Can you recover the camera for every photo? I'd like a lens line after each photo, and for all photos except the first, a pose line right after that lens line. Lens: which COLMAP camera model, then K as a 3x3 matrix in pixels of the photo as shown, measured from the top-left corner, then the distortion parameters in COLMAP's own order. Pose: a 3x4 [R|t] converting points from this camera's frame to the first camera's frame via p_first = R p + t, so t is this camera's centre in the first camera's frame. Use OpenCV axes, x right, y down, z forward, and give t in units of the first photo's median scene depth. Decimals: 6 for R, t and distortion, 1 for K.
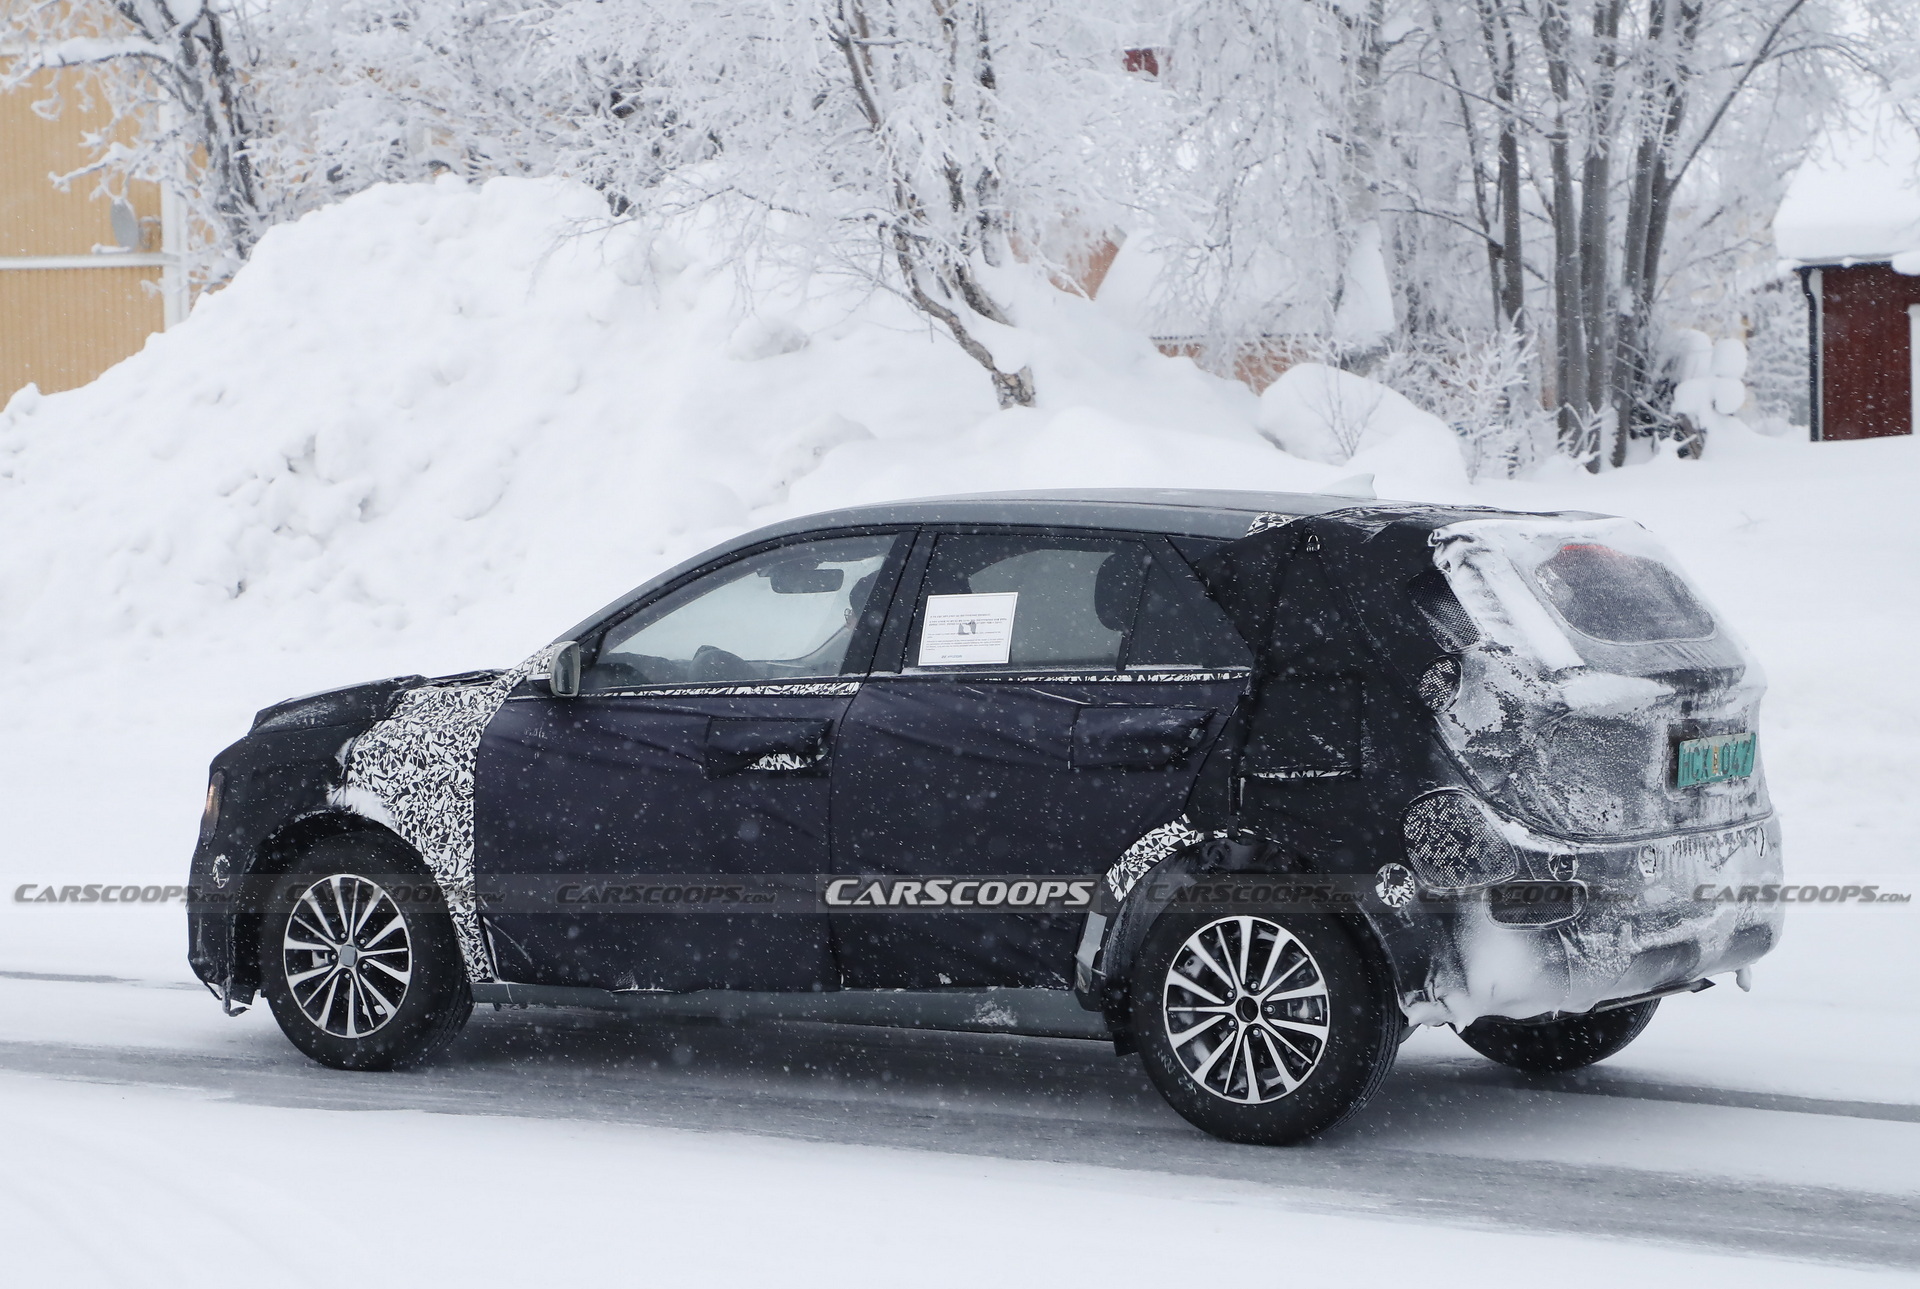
lens RADIAL K [[4637.4, 0, 879.9], [0, 4637.4, 672.5], [0, 0, 1]] dist [0.423234, 0.000000]
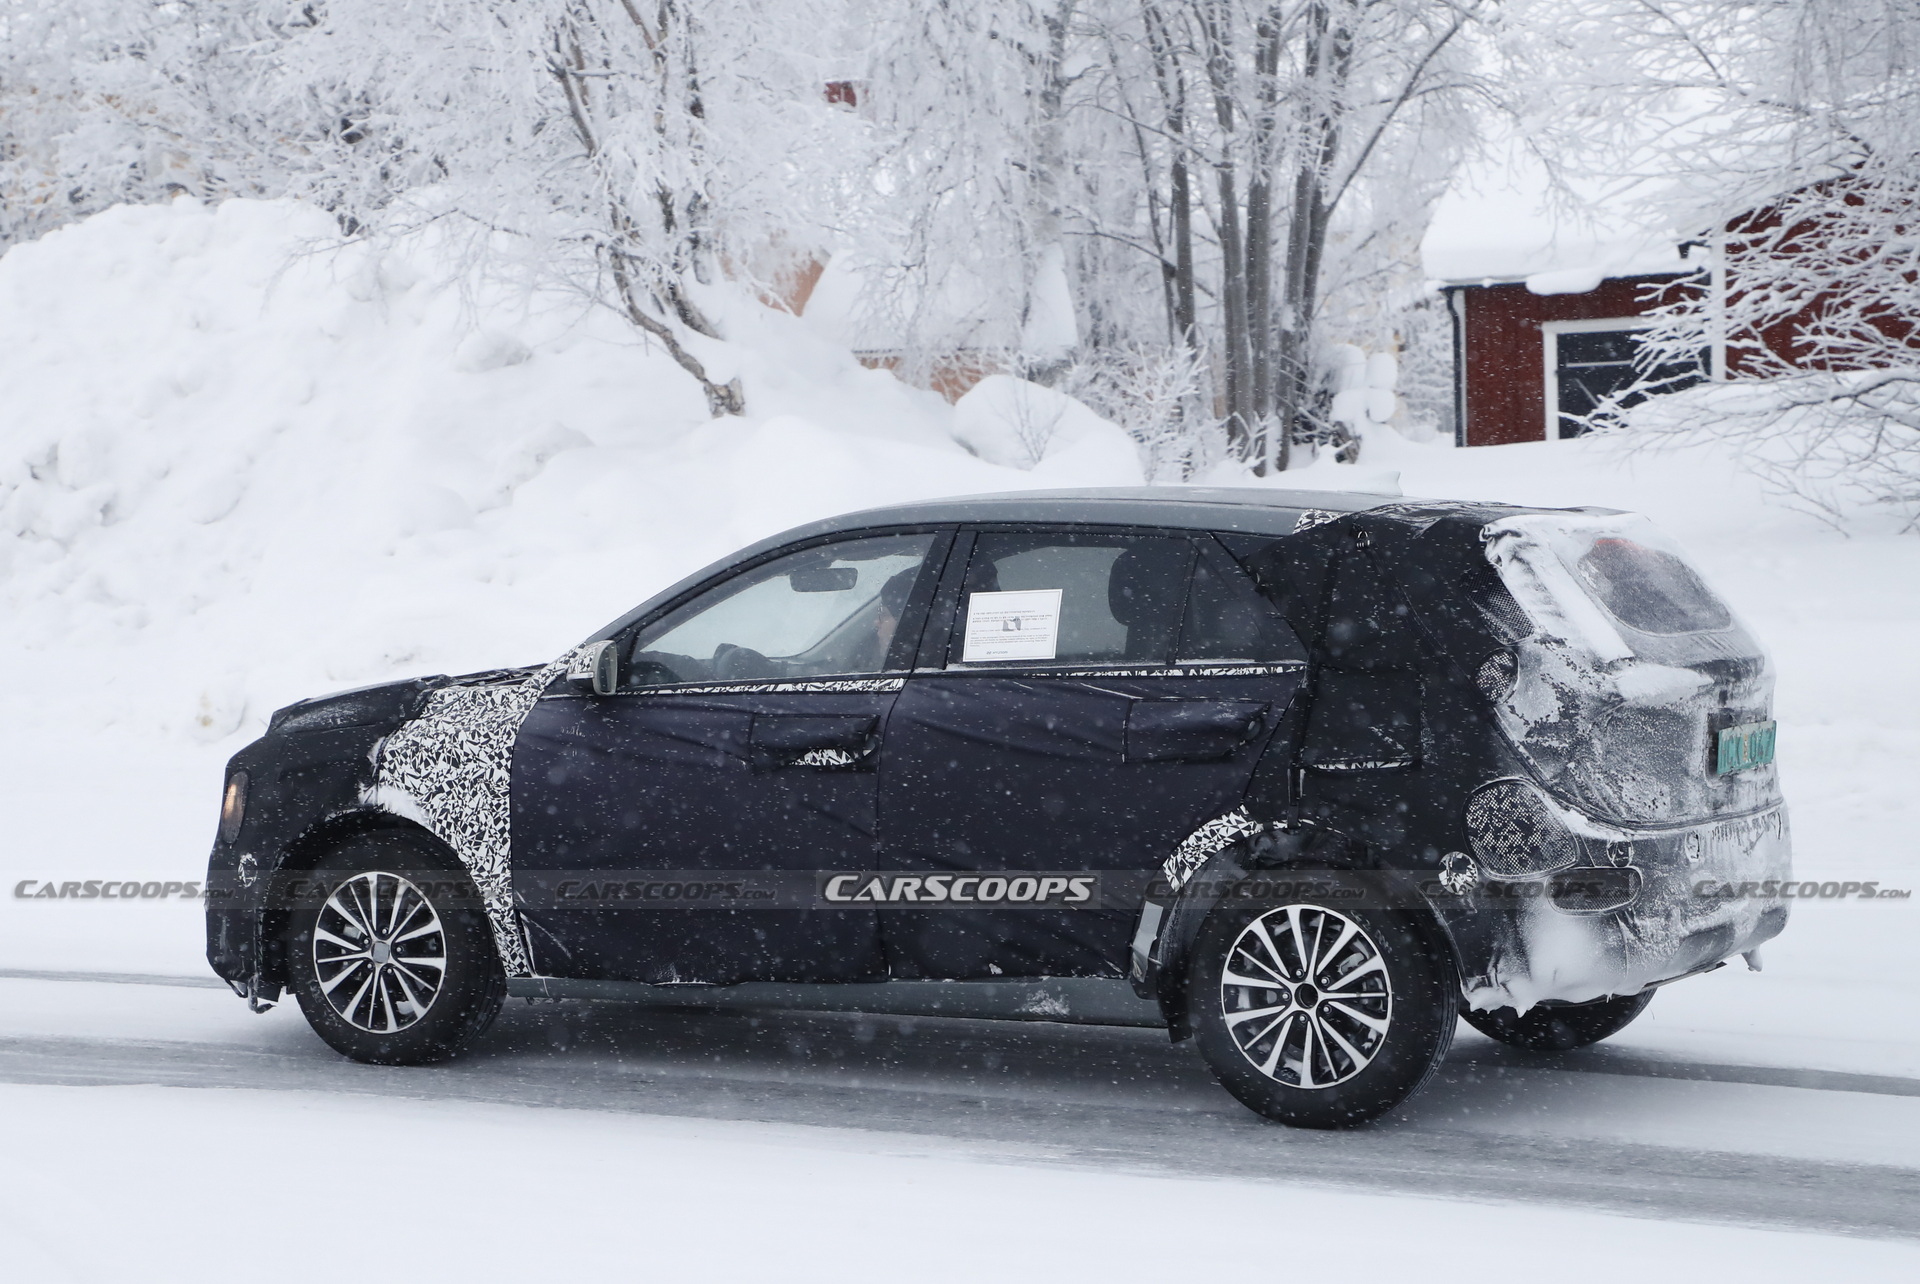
lens RADIAL K [[4333.0, 0, 877.2], [0, 4333.0, 658.3], [0, 0, 1]] dist [0.369744, 0.000000]
pose [[0.997674, -0.007986, 0.067697, -0.071178], [0.008080, 0.999967, -0.001125, -0.001259], [-0.067686, 0.001670, 0.997705, 0.048490]]
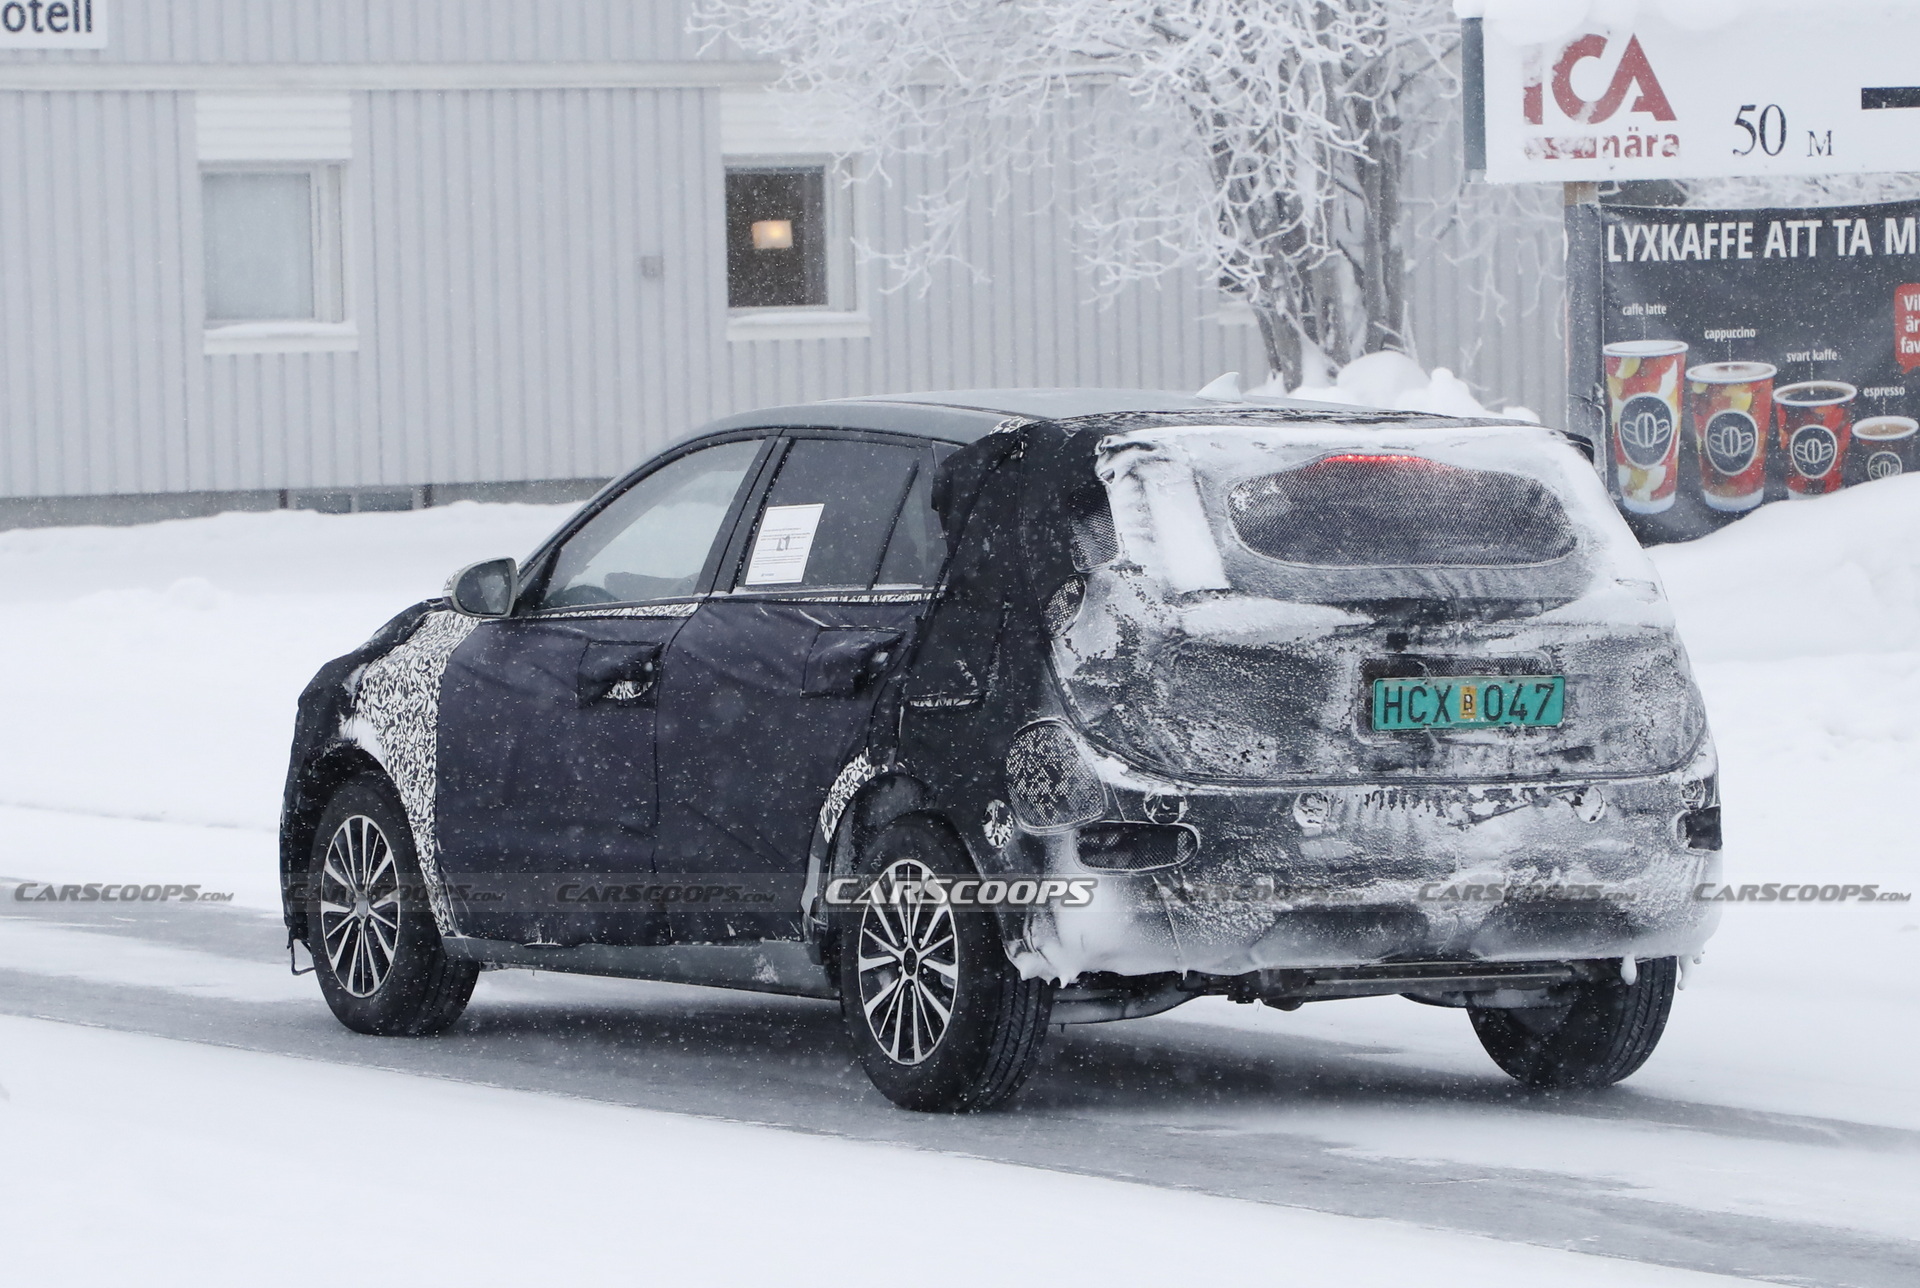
lens RADIAL K [[9072.9, 0, 900.7], [0, 9072.9, 710.2], [0, 0, 1]] dist [1.293883, 0.000000]
pose [[0.881144, 0.022139, -0.472329, 0.821526], [-0.025541, 0.999673, -0.000791, 0.022180], [0.472158, 0.012761, 0.881422, -0.507217]]
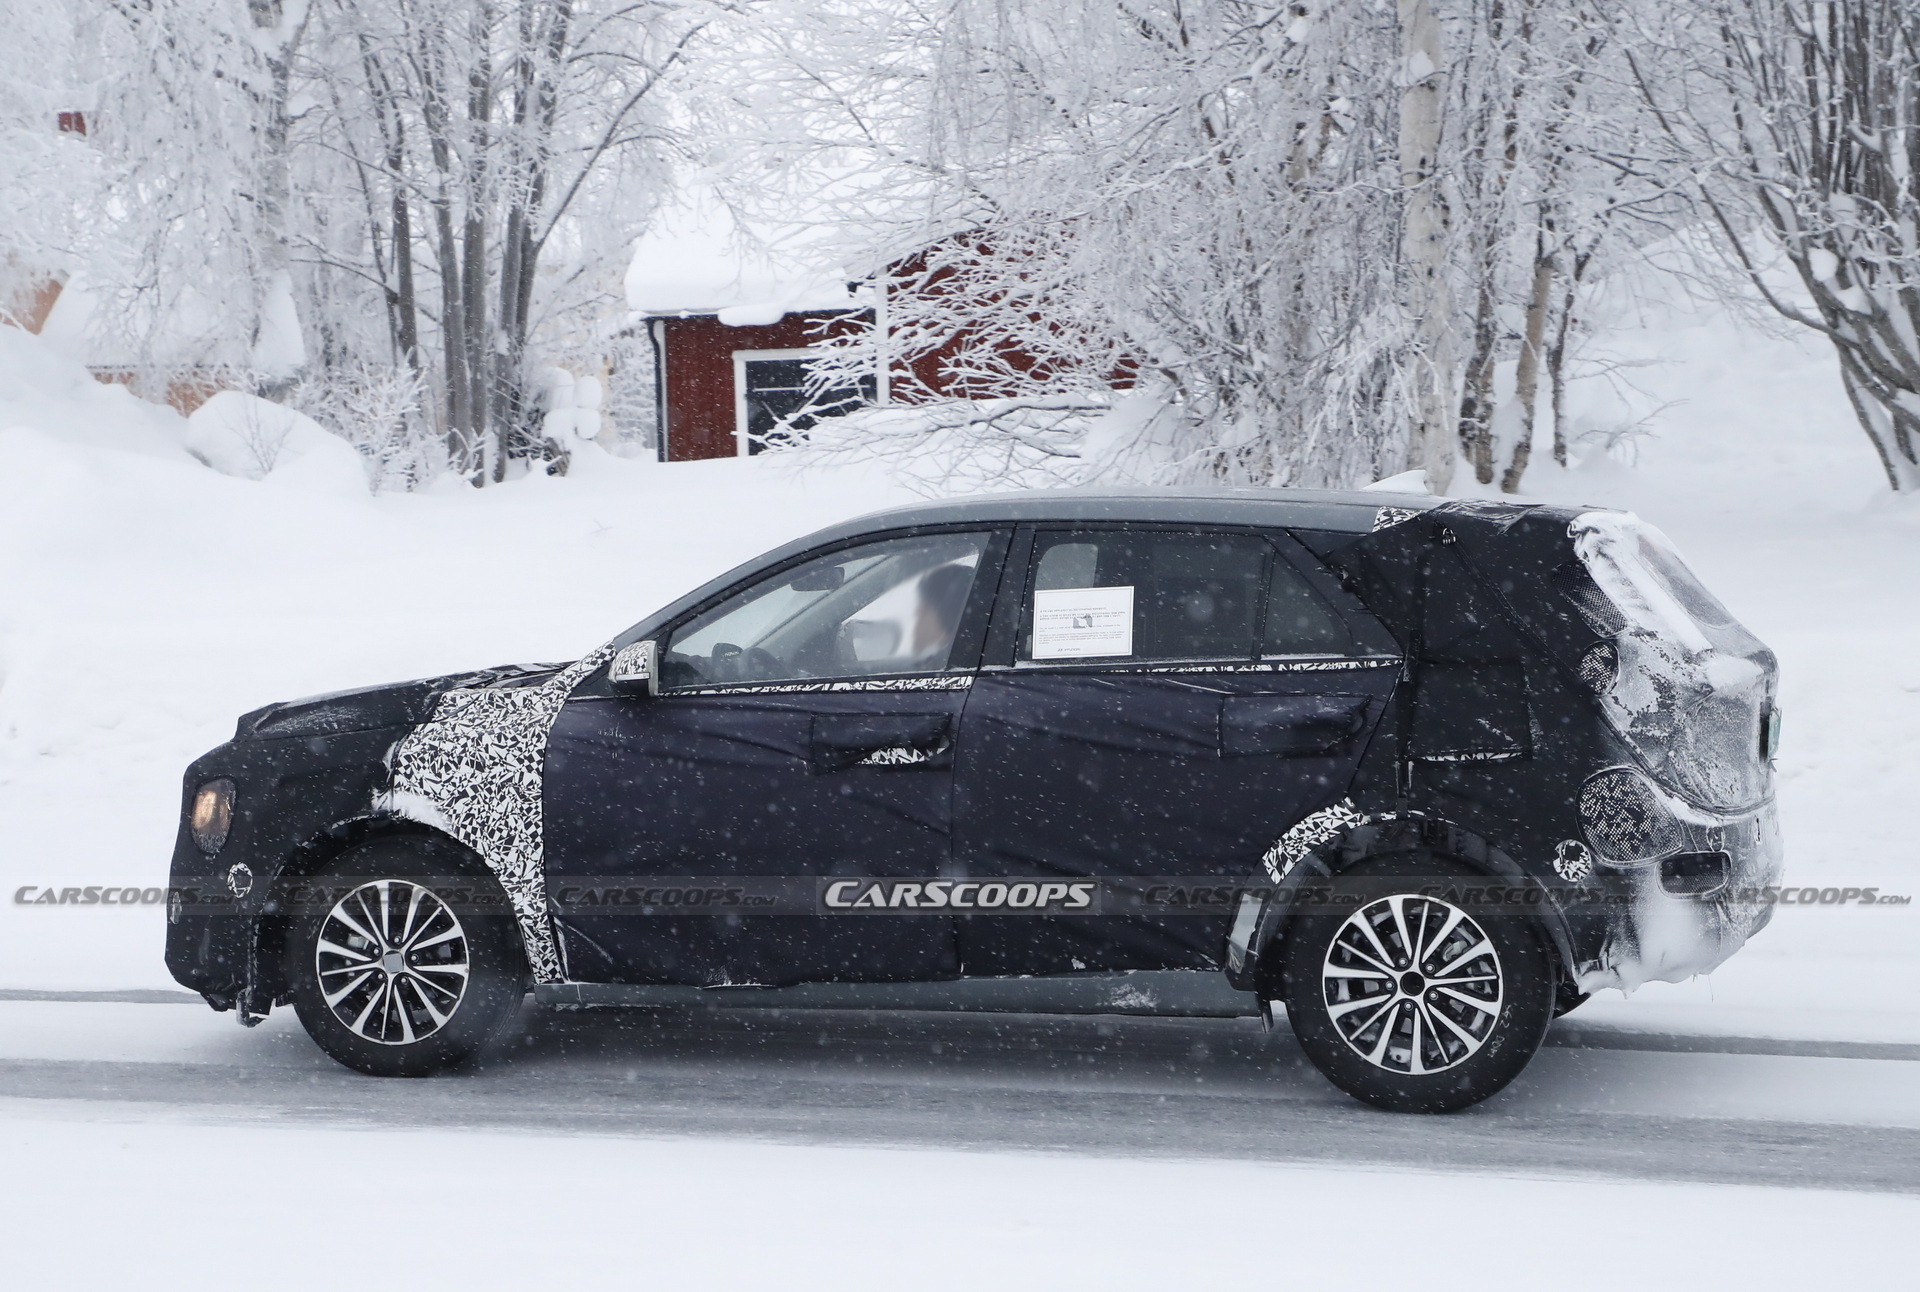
lens RADIAL K [[3921.4, 0, 948.6], [0, 3921.4, 656.4], [0, 0, 1]] dist [0.293658, 0.000000]
pose [[0.959363, -0.016902, 0.281667, -0.240658], [0.016877, 0.999854, 0.002514, -0.004321], [-0.281668, 0.002342, 0.959509, 0.165256]]
